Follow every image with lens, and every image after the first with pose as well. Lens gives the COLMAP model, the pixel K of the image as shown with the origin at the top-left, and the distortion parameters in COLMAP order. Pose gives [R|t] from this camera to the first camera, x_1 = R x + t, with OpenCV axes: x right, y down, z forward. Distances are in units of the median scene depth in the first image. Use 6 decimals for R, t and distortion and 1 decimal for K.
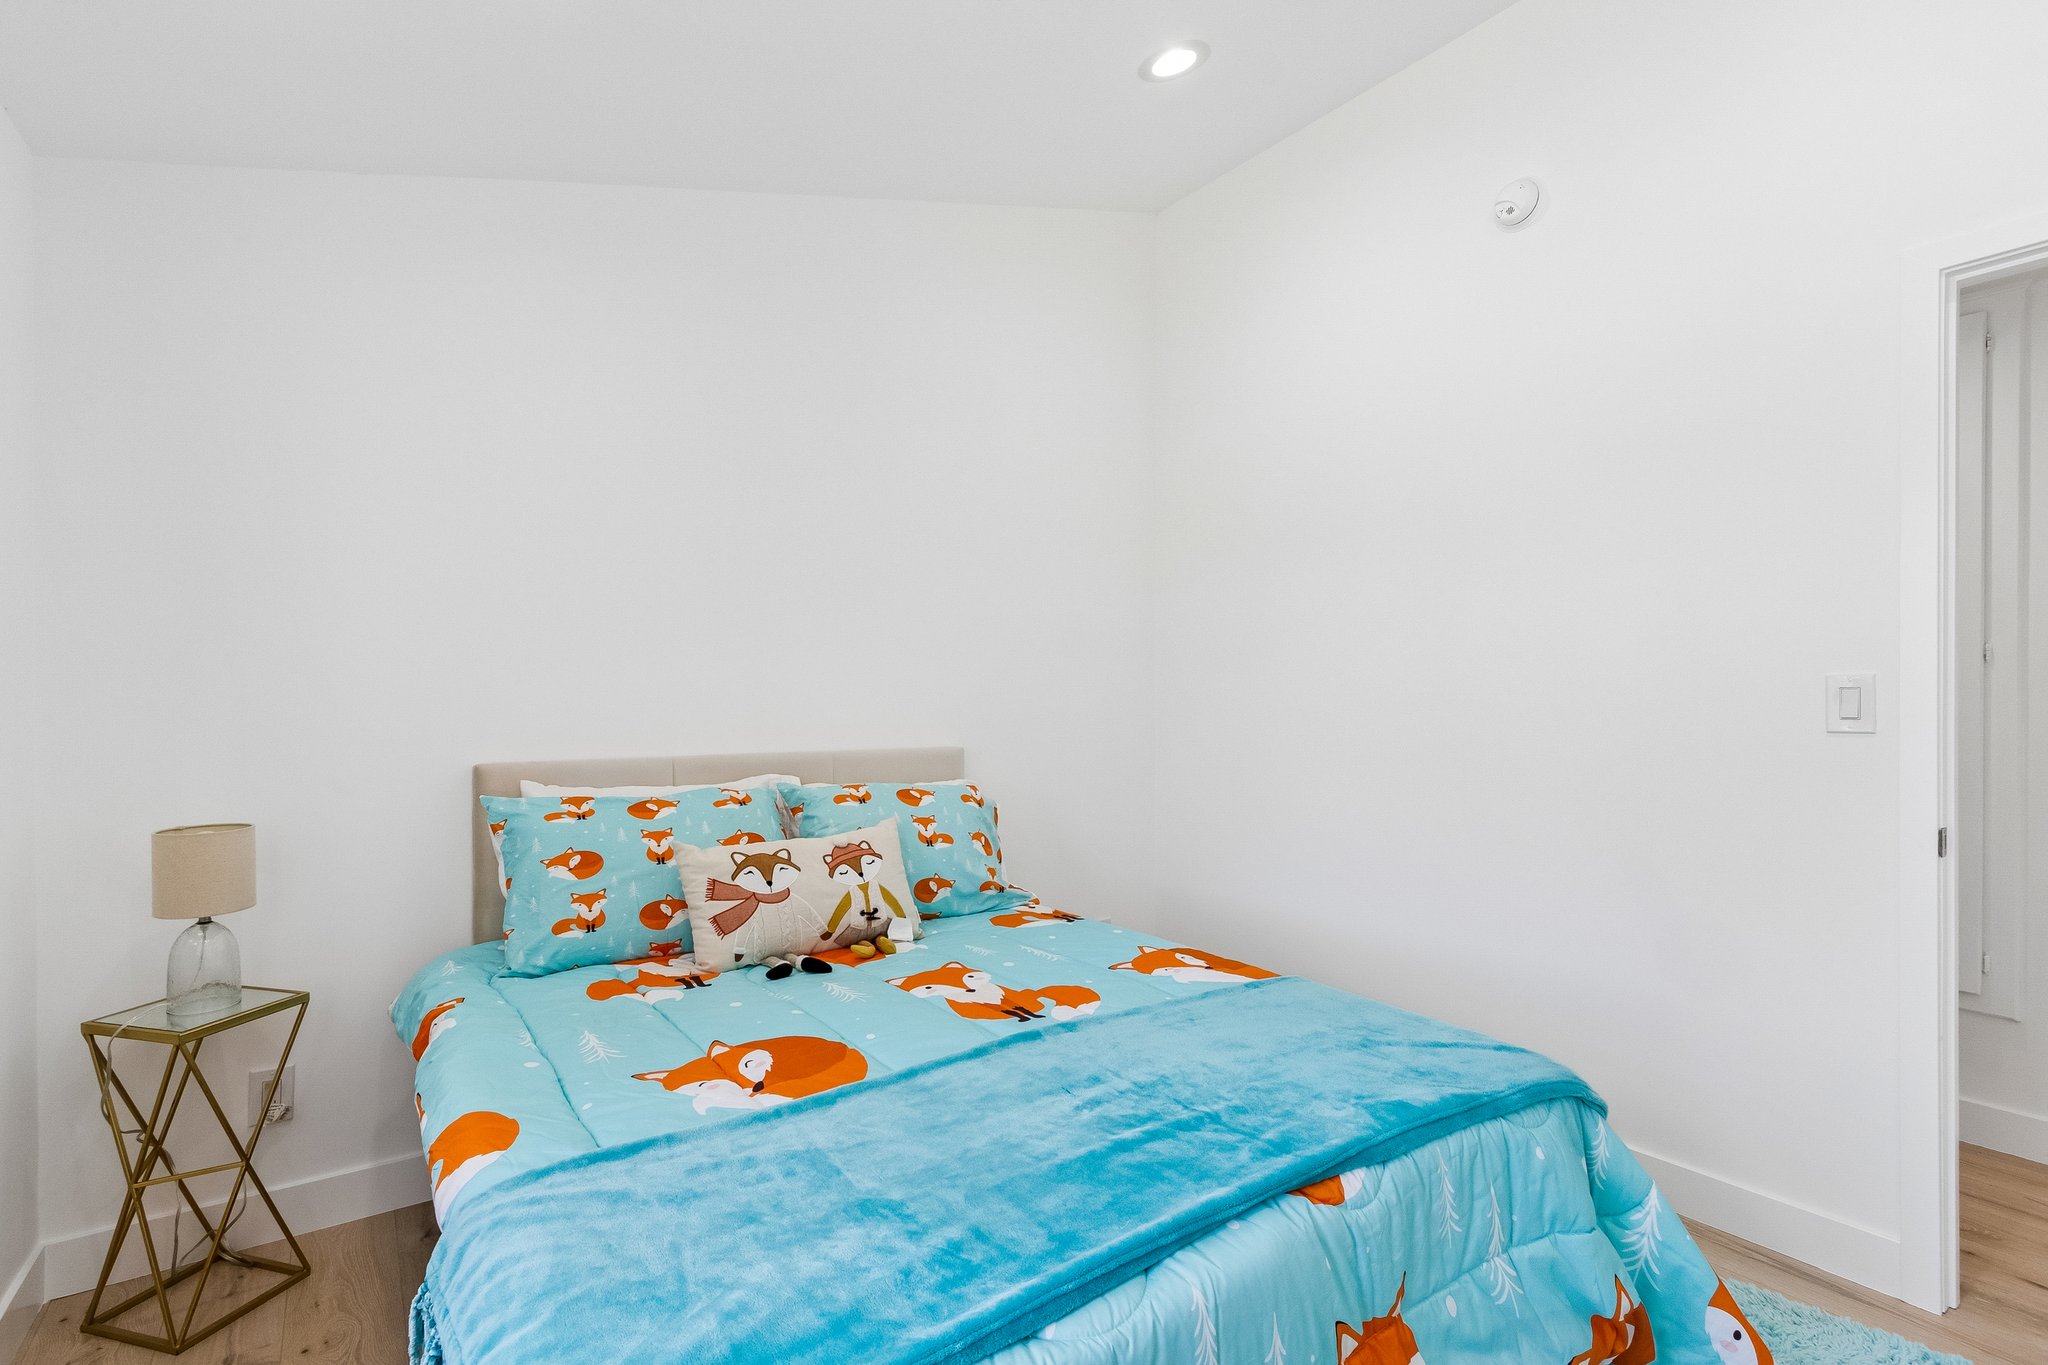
lens RADIAL K [[942.4, 0, 1009.2], [0, 942.4, 700.2], [0, 0, 1]] dist [0.010042, 0.000256]
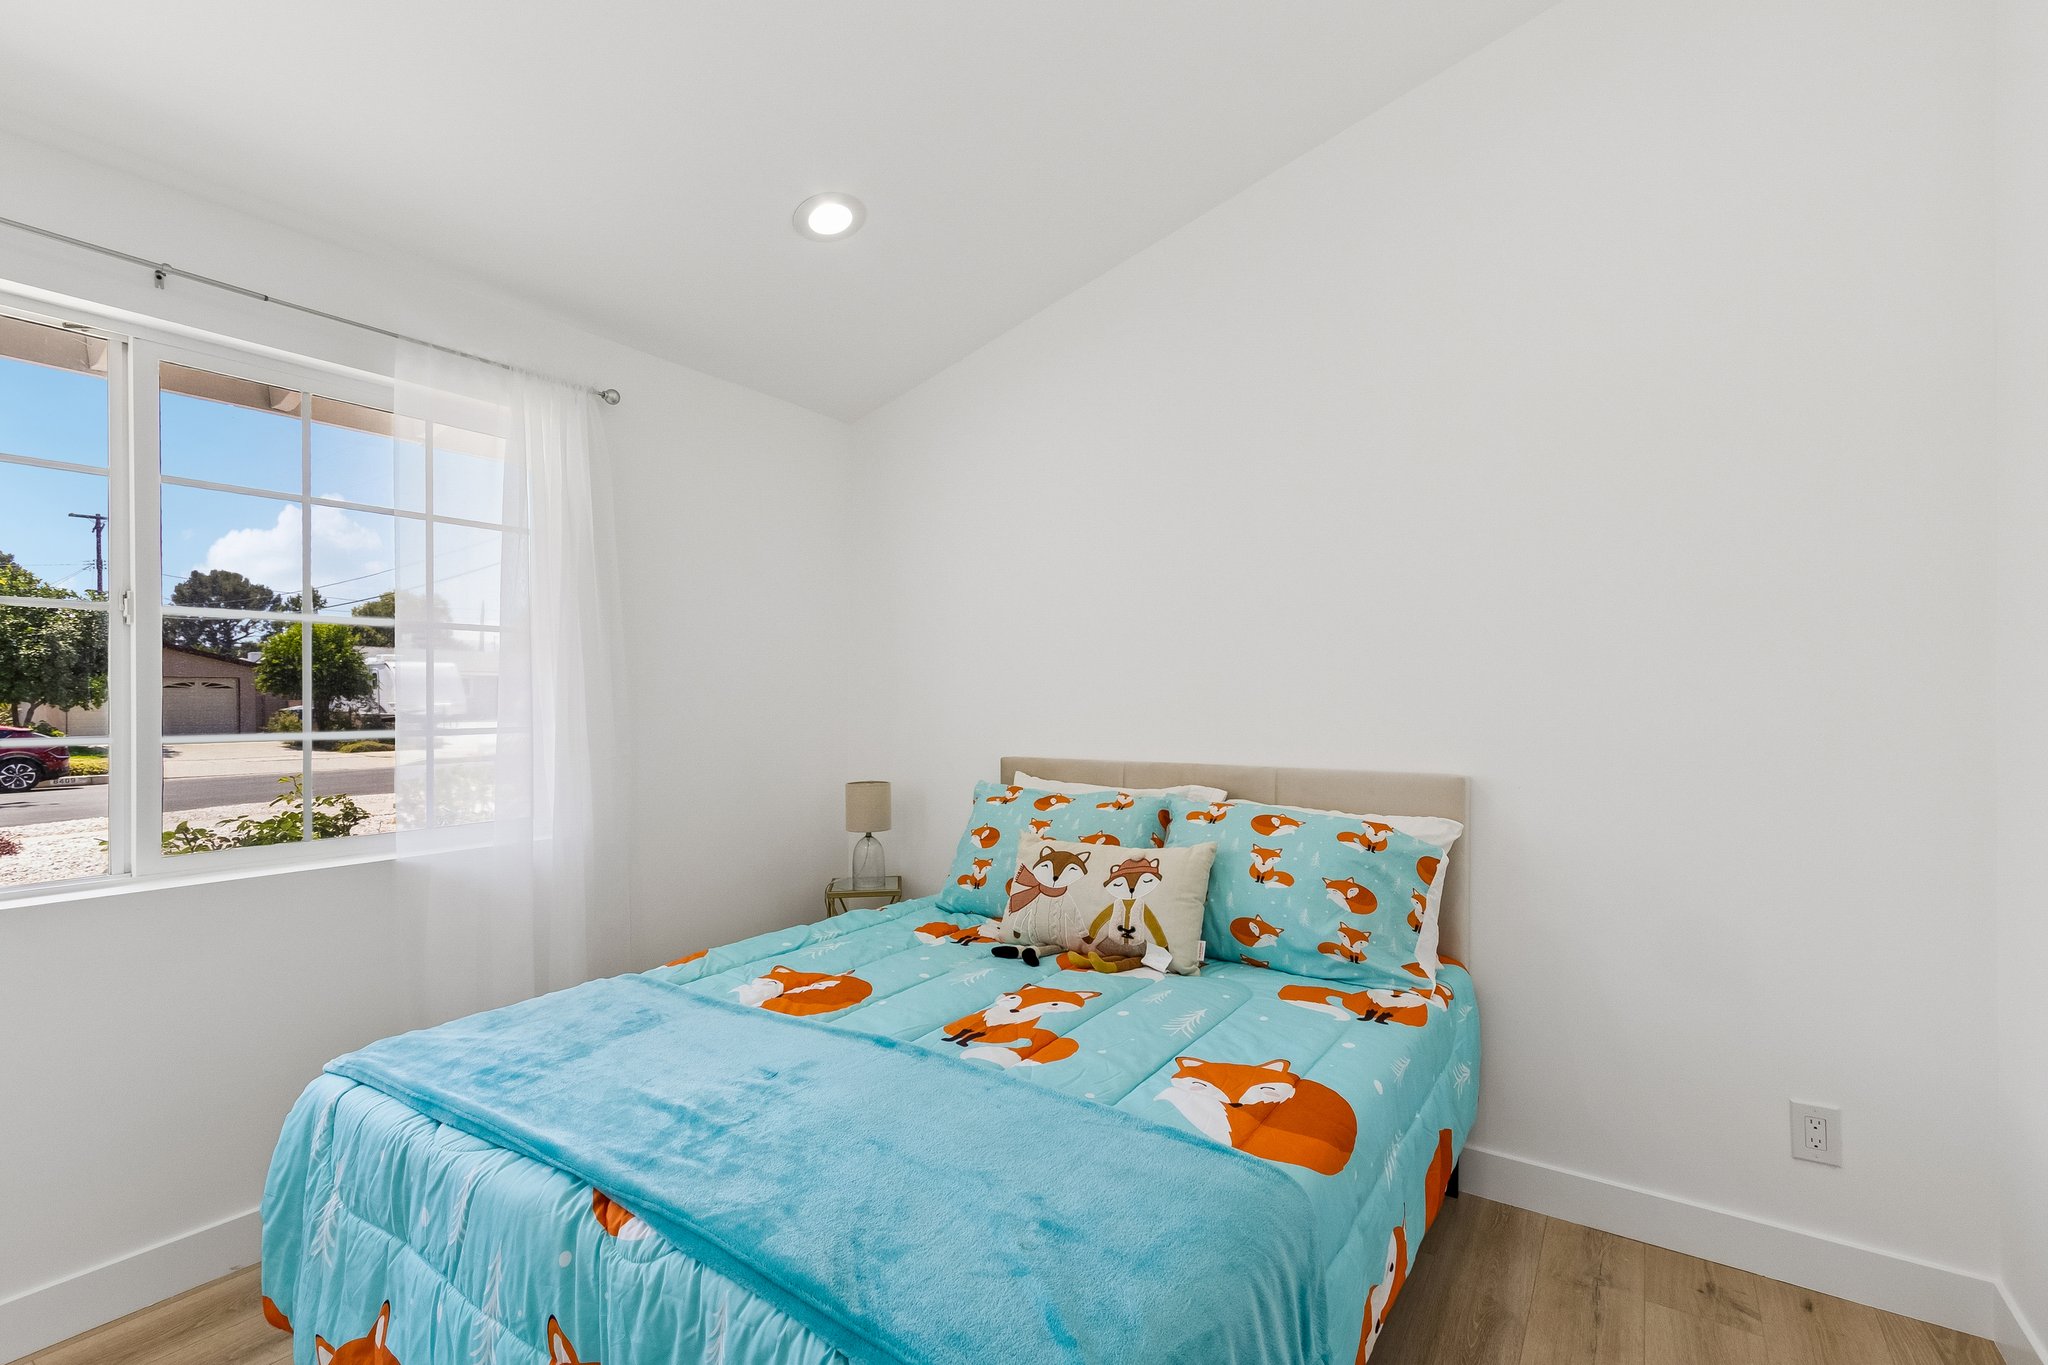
lens RADIAL K [[942.4, 0, 1009.2], [0, 942.4, 700.2], [0, 0, 1]] dist [0.010042, 0.000256]
pose [[0.328461, -0.001136, -0.944517, 0.786670], [0.001274, 0.999999, -0.000759, -0.015980], [0.944517, -0.000954, 0.328462, 0.587976]]
